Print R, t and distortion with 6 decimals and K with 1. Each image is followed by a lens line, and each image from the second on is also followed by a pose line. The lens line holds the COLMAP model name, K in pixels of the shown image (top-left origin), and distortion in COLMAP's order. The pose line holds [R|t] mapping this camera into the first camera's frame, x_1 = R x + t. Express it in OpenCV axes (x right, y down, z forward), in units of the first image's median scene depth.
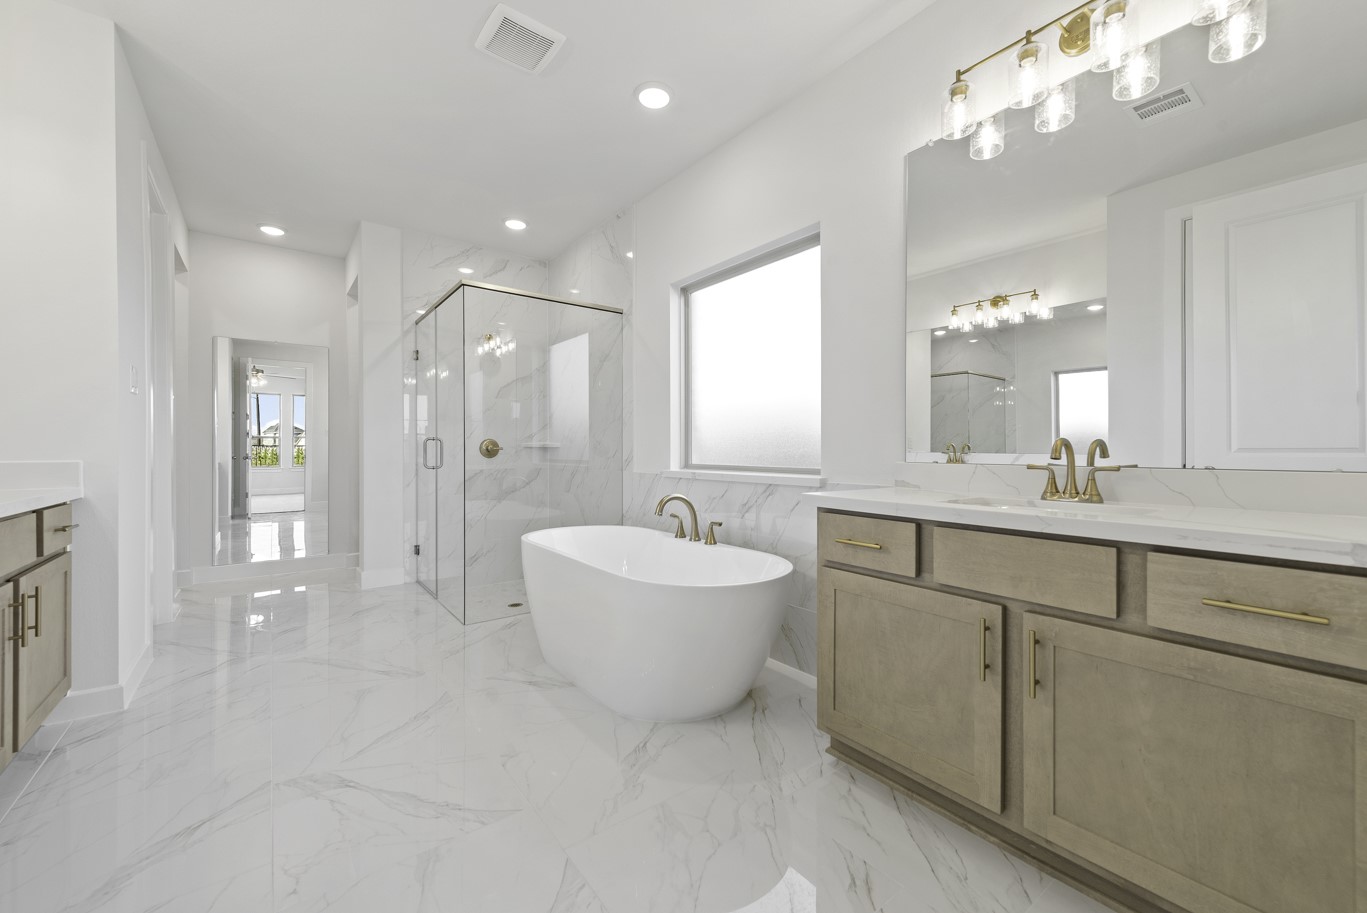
lens RADIAL K [[545.0, 0, 682.8], [0, 545.0, 452.8], [0, 0, 1]] dist [0.009321, -0.003535]
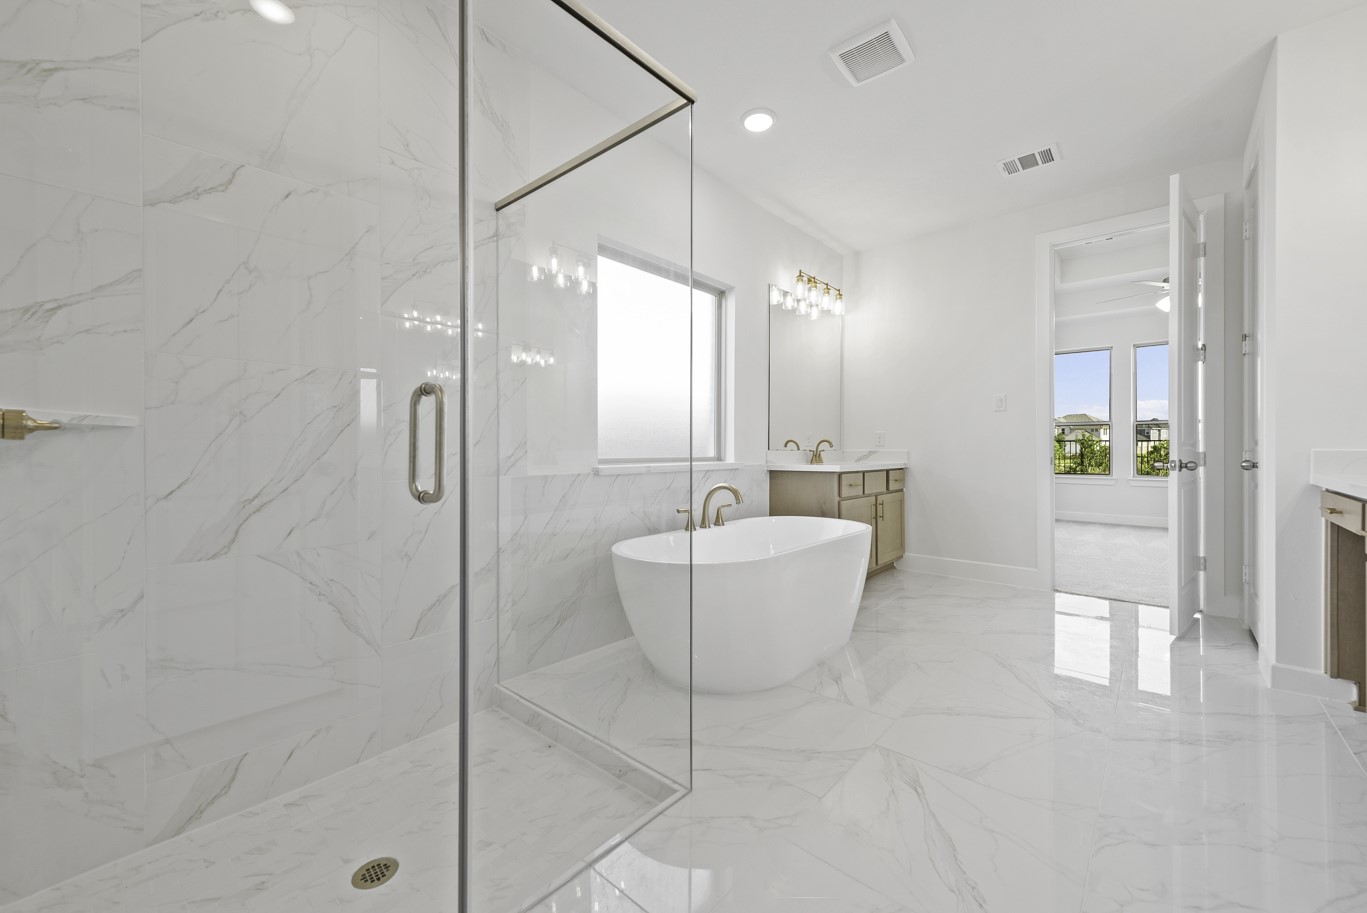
lens RADIAL K [[545.0, 0, 682.8], [0, 545.0, 452.8], [0, 0, 1]] dist [0.009321, -0.003535]
pose [[-0.211873, -0.010819, 0.977237, -0.736271], [0.003522, 0.999924, 0.011833, 0.001665], [-0.977291, 0.005949, -0.211819, 0.929090]]
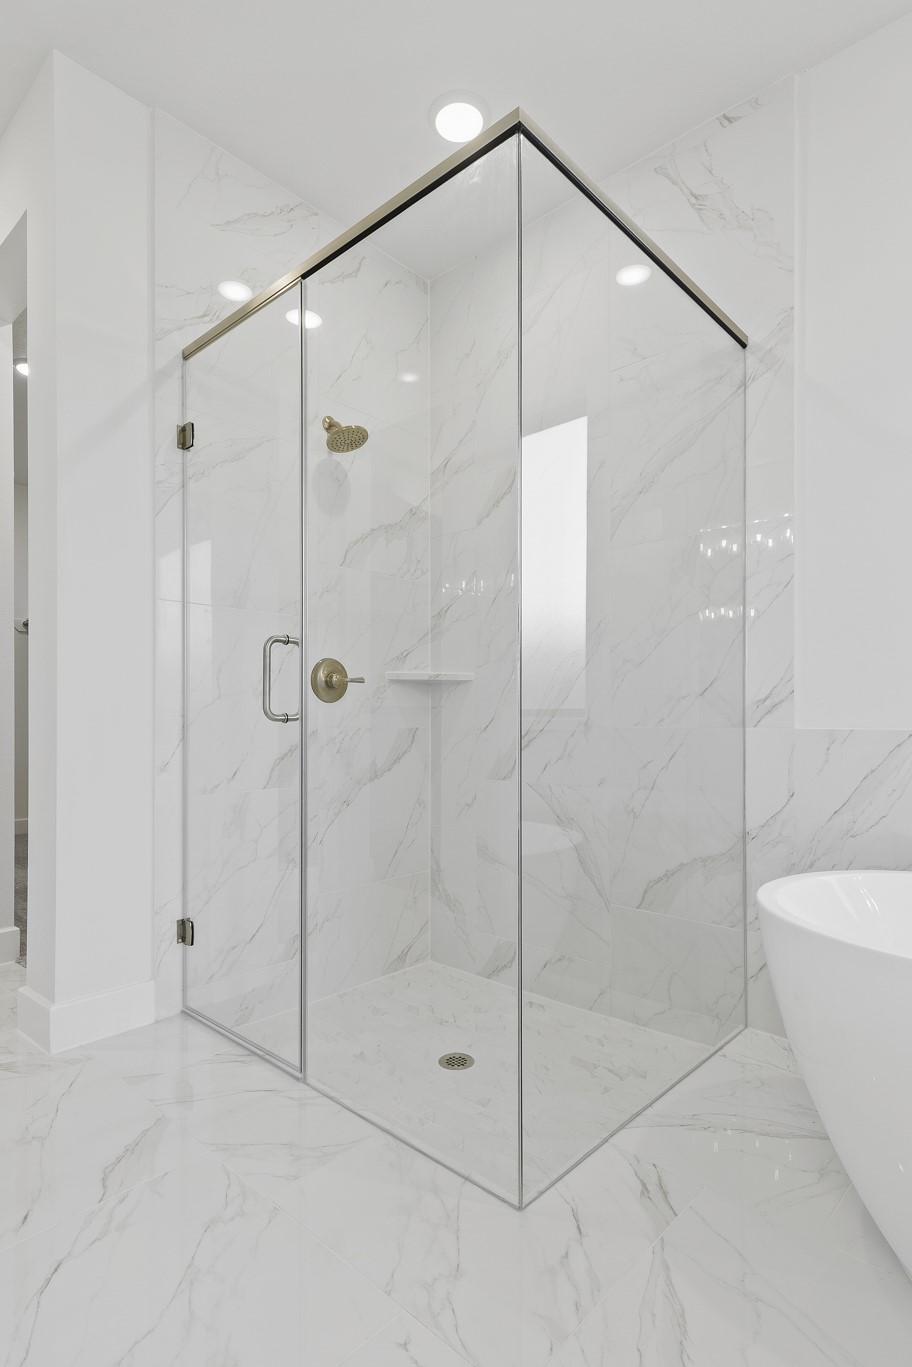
lens RADIAL K [[720.9, 0, 451.4], [0, 720.9, 718.5], [0, 0, 1]] dist [0.001350, -0.000010]
pose [[0.984590, -0.000151, 0.174879, -0.426472], [0.000755, 0.999994, -0.003387, 0.028252], [-0.174877, 0.003467, 0.984584, 0.498830]]
